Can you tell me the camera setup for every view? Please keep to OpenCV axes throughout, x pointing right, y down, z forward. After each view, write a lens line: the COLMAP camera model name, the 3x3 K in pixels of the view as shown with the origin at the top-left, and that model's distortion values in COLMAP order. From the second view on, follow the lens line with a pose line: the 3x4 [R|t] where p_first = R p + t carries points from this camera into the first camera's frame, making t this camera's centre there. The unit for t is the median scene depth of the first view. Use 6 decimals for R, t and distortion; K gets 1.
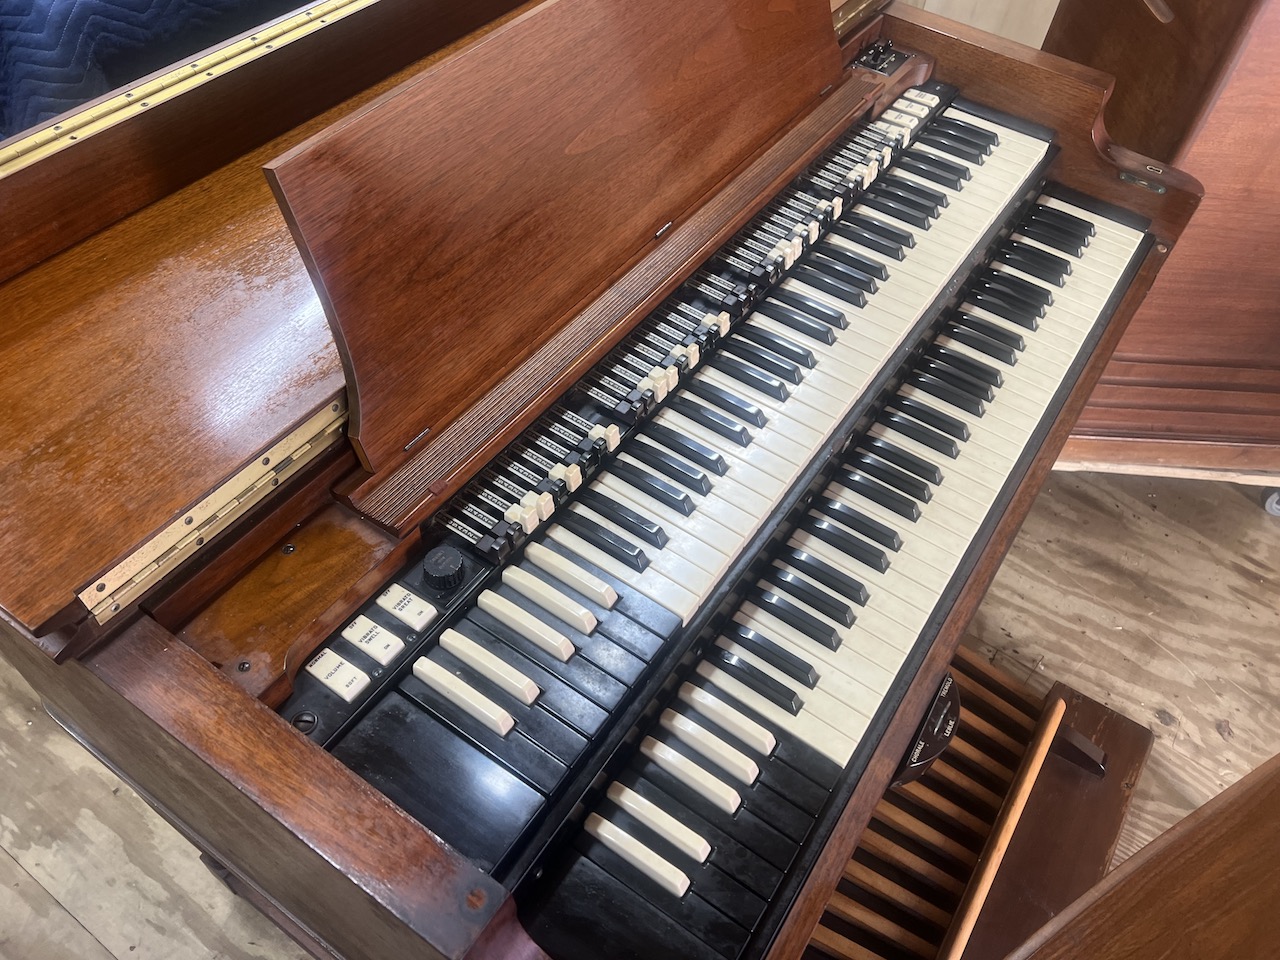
lens RADIAL K [[966.6, 0, 645.9], [0, 966.6, 482.2], [0, 0, 1]] dist [0.052825, -0.060335]
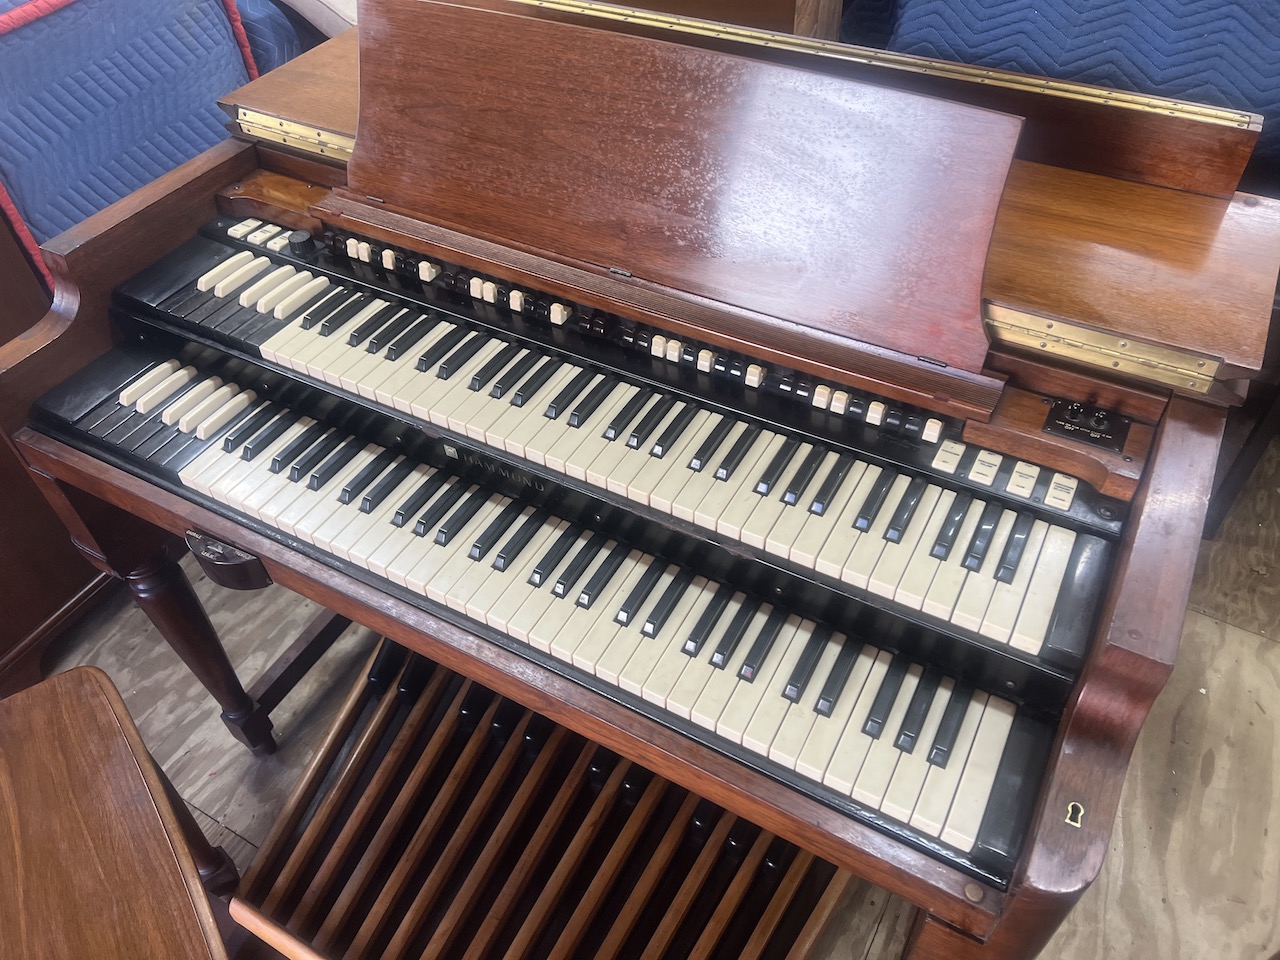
lens RADIAL K [[966.6, 0, 639.4], [0, 966.6, 473.4], [0, 0, 1]] dist [0.052825, -0.060335]
pose [[0.070034, 0.651626, -0.755300, 1.223018], [-0.735835, 0.544971, 0.401937, -0.718121], [0.673530, 0.527627, 0.517656, 0.662672]]
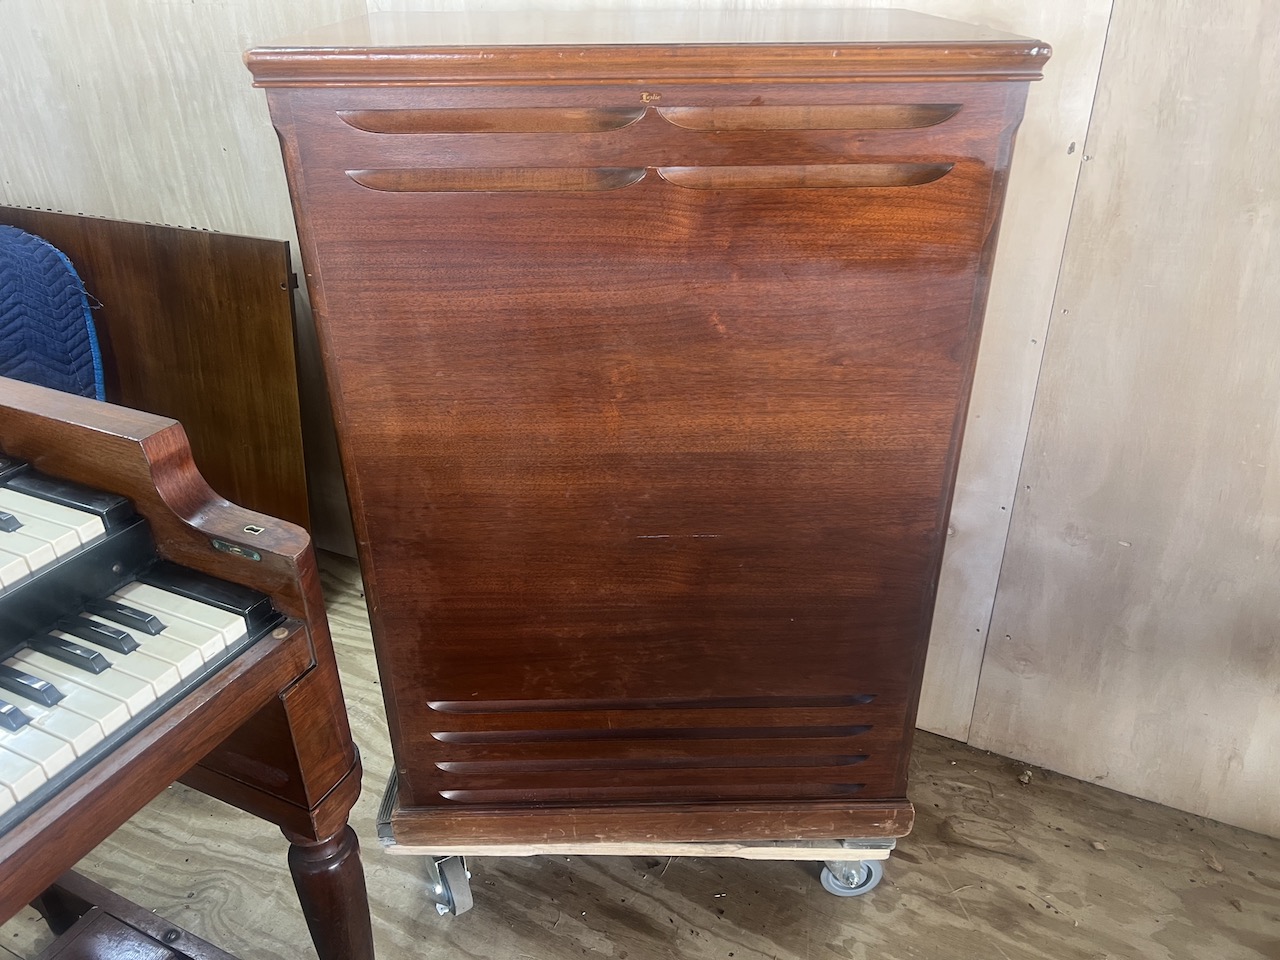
lens RADIAL K [[966.6, 0, 654.4], [0, 966.6, 491.2], [0, 0, 1]] dist [0.052825, -0.060335]
pose [[0.986575, -0.141575, 0.081398, 1.161205], [0.160814, 0.928990, -0.333341, -0.088176], [-0.028425, 0.341956, 0.939286, 0.458244]]
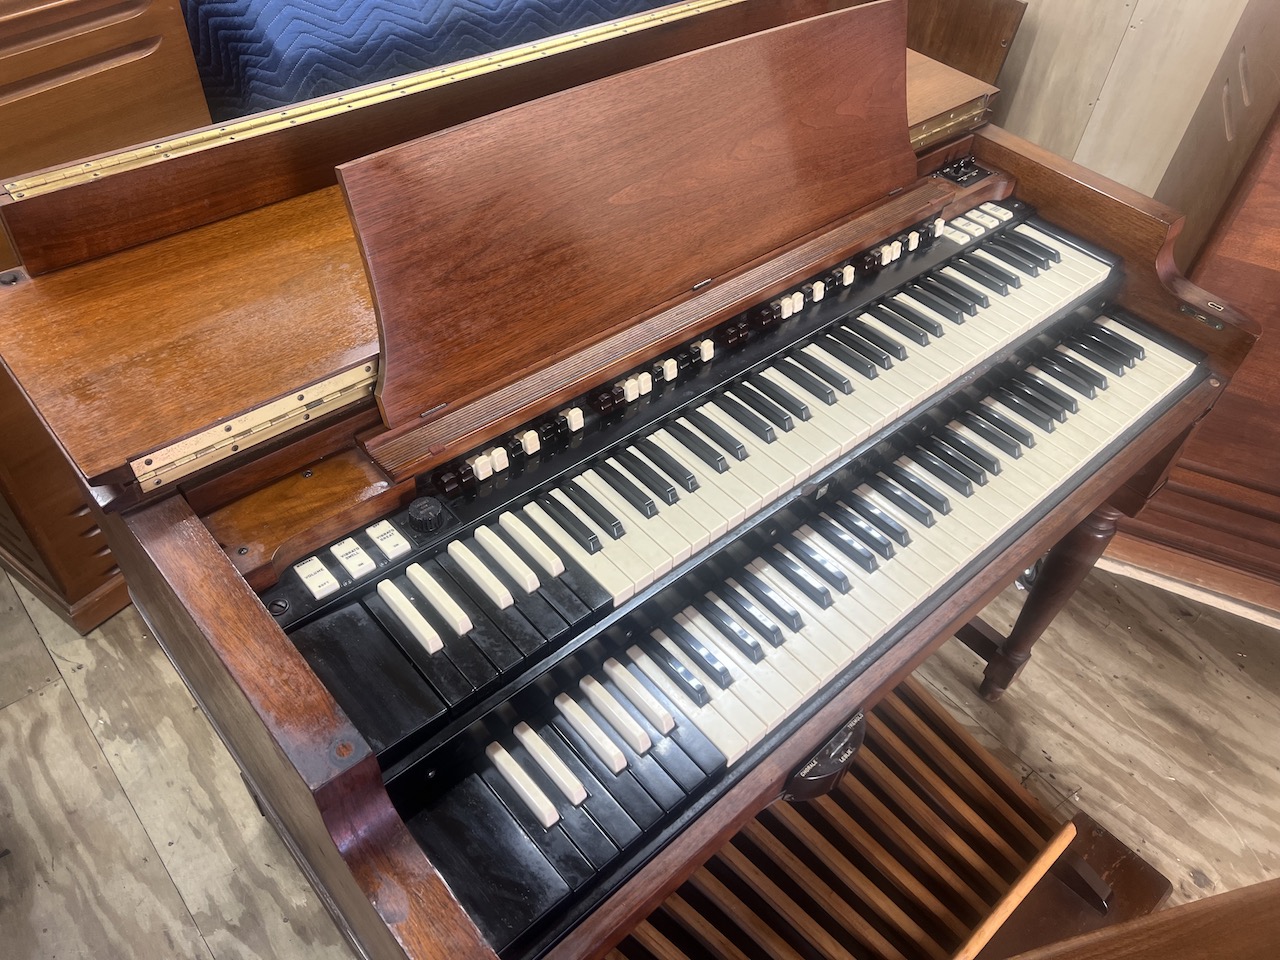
lens RADIAL K [[966.6, 0, 651.6], [0, 966.6, 476.5], [0, 0, 1]] dist [0.052825, -0.060335]
pose [[0.969800, 0.174840, -0.170058, 0.231232], [-0.190428, 0.978435, -0.080013, 0.076635], [0.152401, 0.109981, 0.982180, -0.122674]]
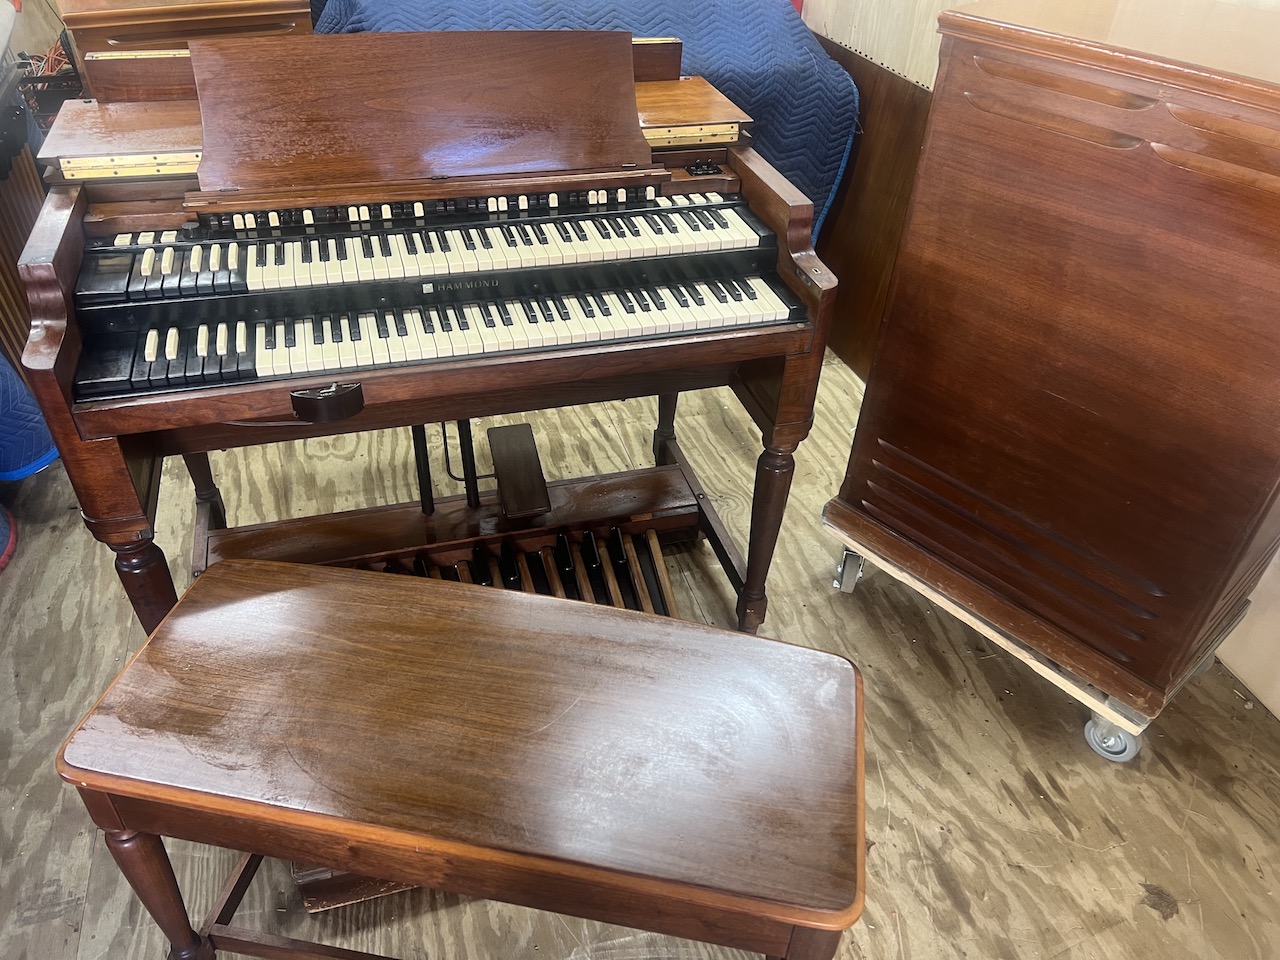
lens RADIAL K [[966.6, 0, 636.9], [0, 966.6, 484.5], [0, 0, 1]] dist [0.052825, -0.060335]
pose [[0.770040, 0.354314, -0.530565, 1.758318], [-0.478300, 0.870953, -0.112558, 0.321425], [0.422217, 0.340443, 0.840138, -0.214233]]
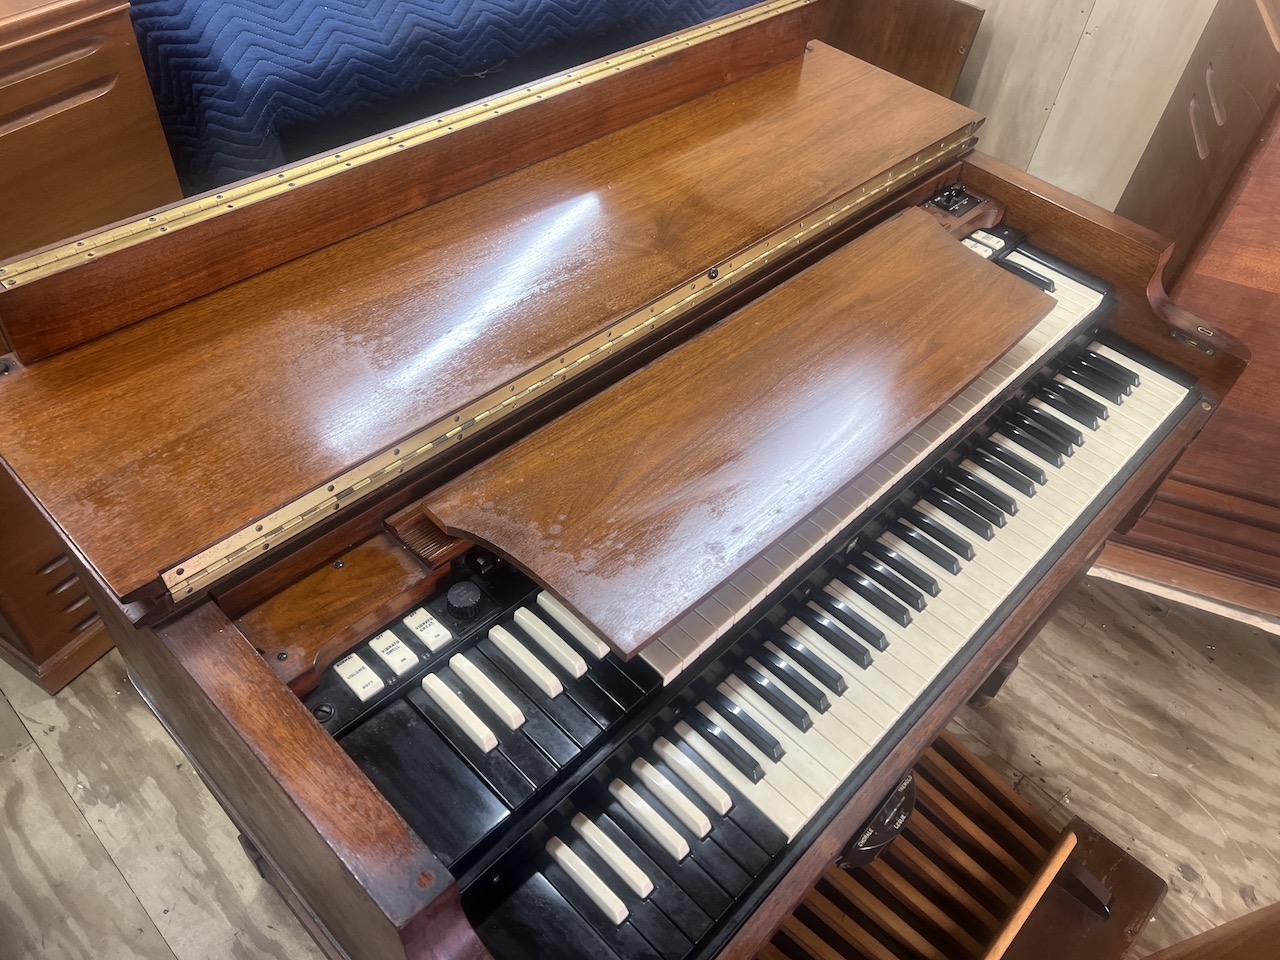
lens RADIAL K [[966.6, 0, 651.4], [0, 966.6, 480.9], [0, 0, 1]] dist [0.052825, -0.060335]
pose [[0.985015, 0.138040, -0.103396, 0.100244], [-0.145531, 0.986961, -0.068760, -0.005031], [0.092556, 0.082777, 0.992261, -0.125193]]
